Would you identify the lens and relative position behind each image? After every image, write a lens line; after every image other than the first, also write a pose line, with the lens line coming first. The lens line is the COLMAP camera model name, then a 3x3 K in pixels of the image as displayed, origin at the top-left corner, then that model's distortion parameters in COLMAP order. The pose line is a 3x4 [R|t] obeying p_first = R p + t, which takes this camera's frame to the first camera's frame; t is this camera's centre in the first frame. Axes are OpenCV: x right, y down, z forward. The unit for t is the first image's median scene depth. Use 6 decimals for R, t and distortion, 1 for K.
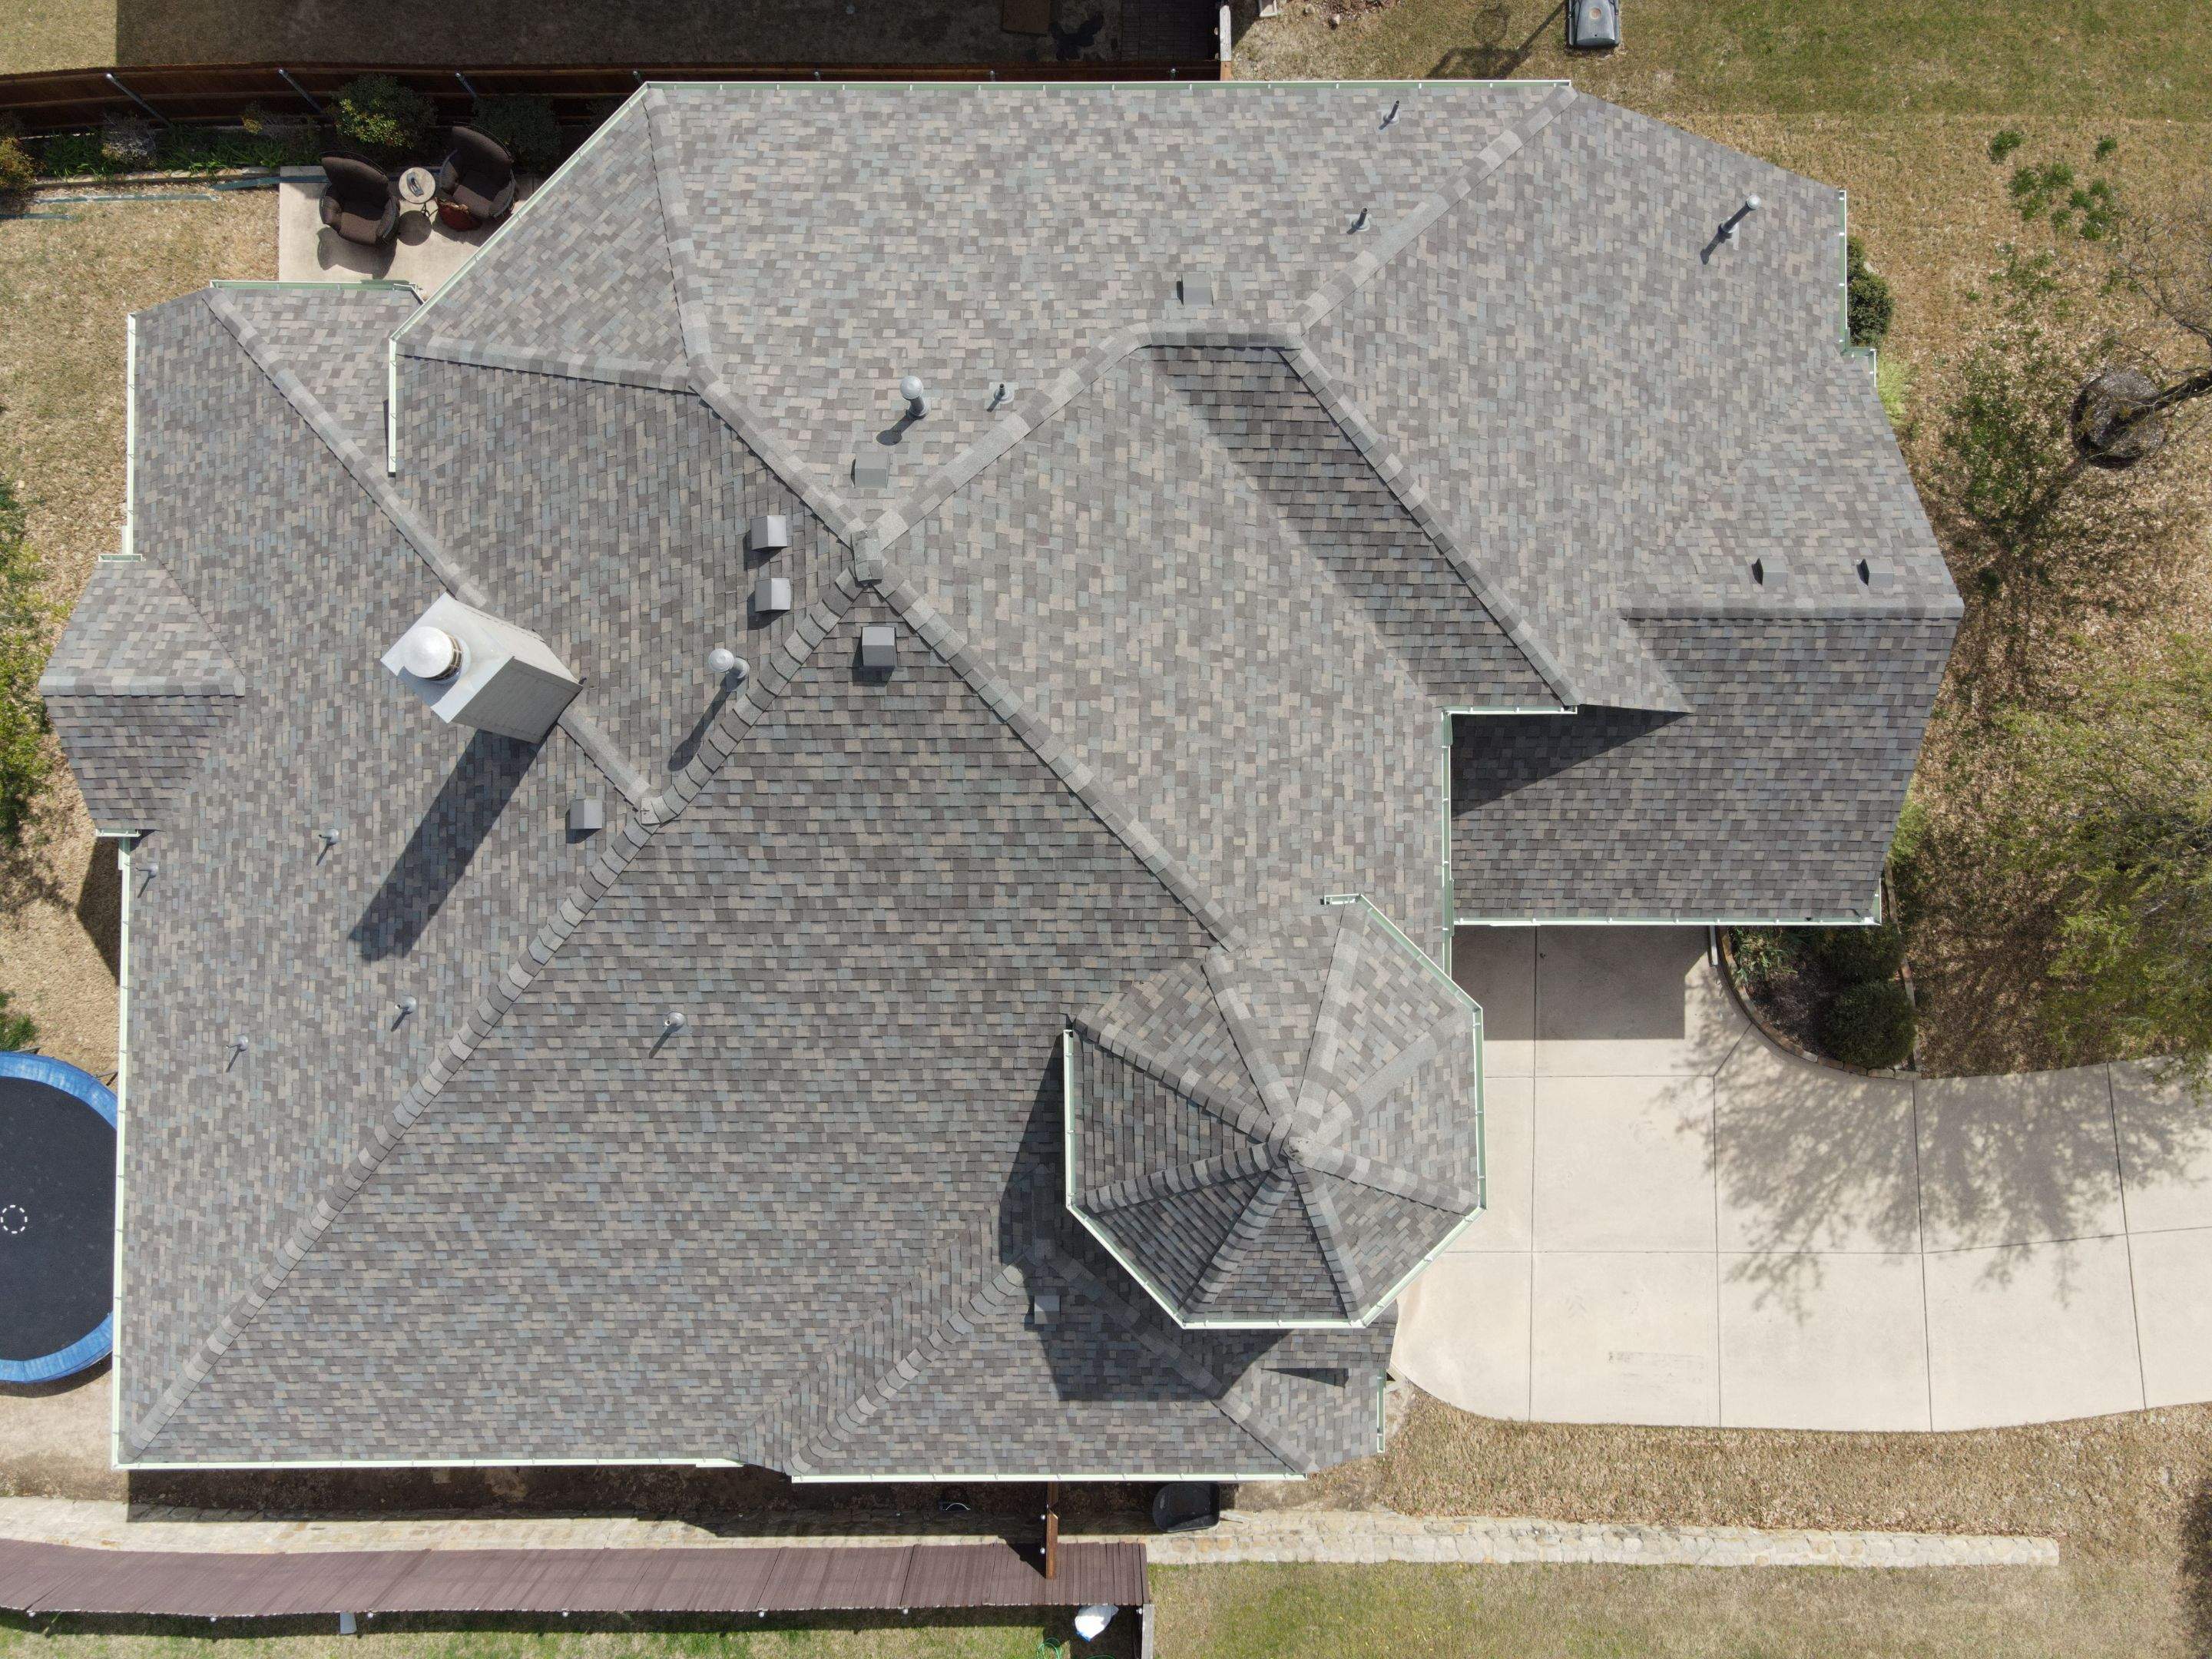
lens RADIAL K [[1615.2, 0, 1097.2], [0, 1615.2, 813.1], [0, 0, 1]] dist [0.009715, 0.010305]
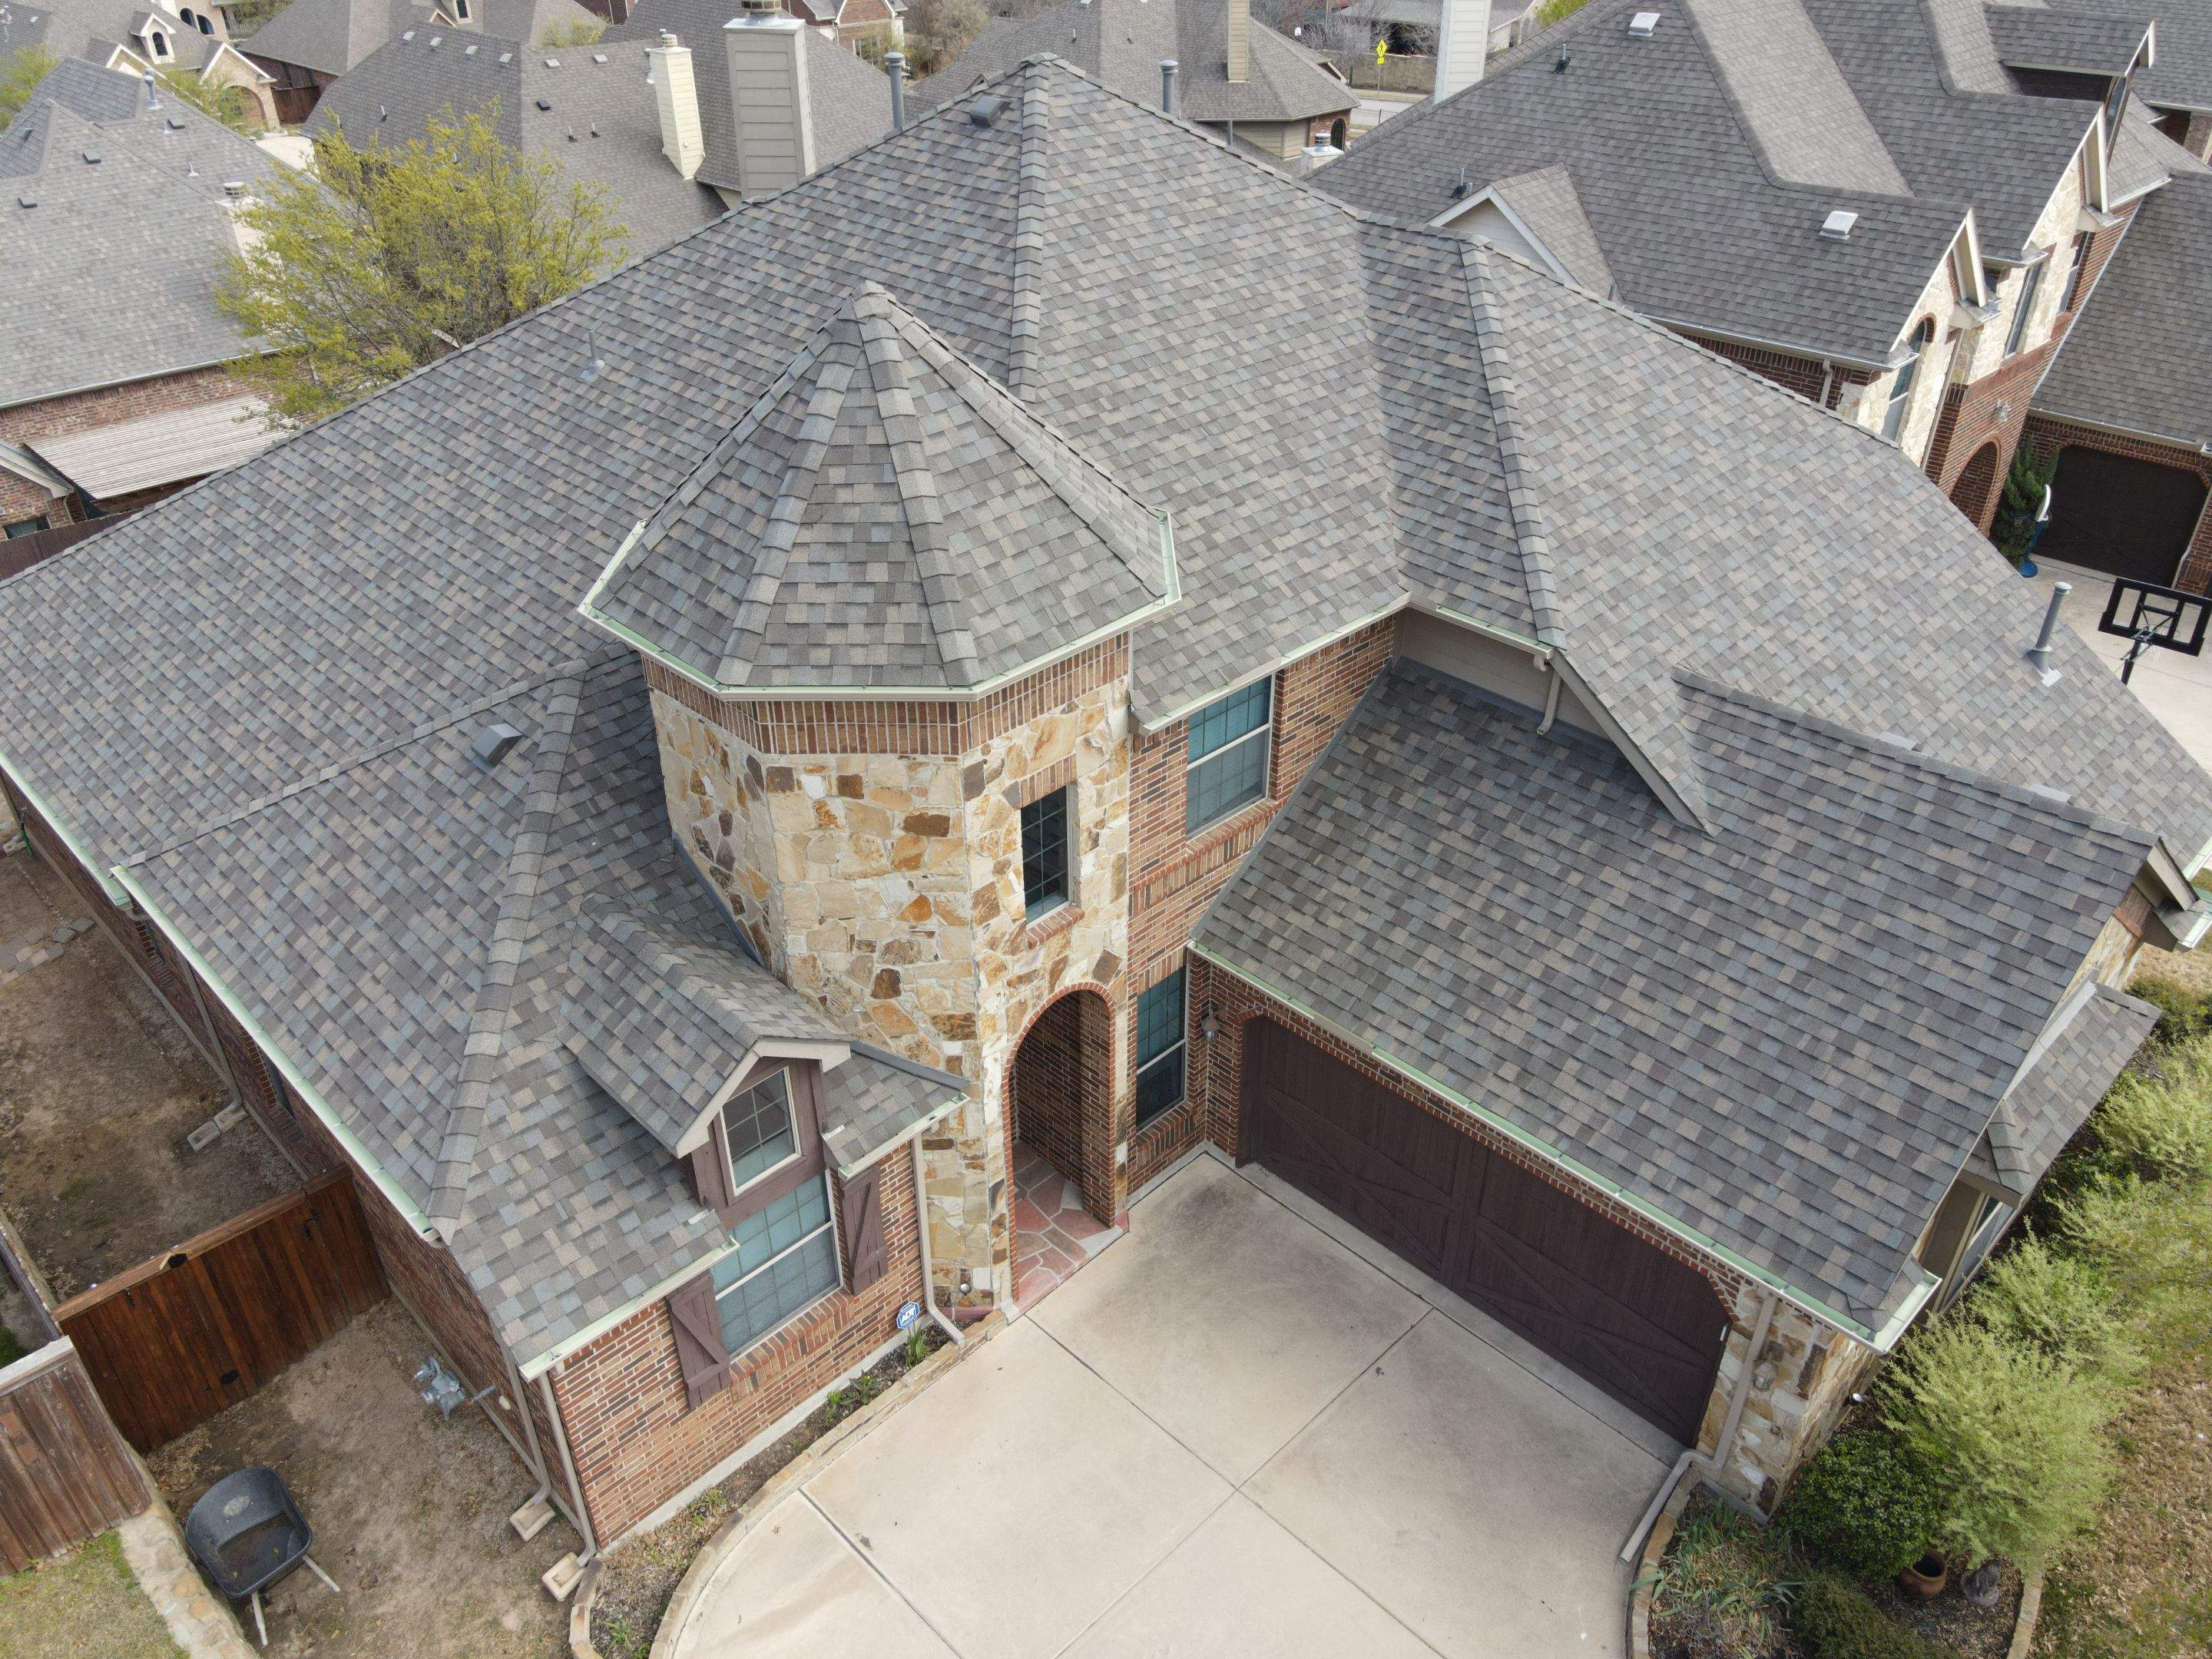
lens RADIAL K [[1615.2, 0, 1102.6], [0, 1615.2, 819.1], [0, 0, 1]] dist [0.009715, 0.010305]
pose [[0.700775, 0.381416, -0.602857, 0.636345], [-0.712929, 0.404564, -0.572766, 0.555795], [0.025432, 0.831174, 0.555431, 0.627655]]
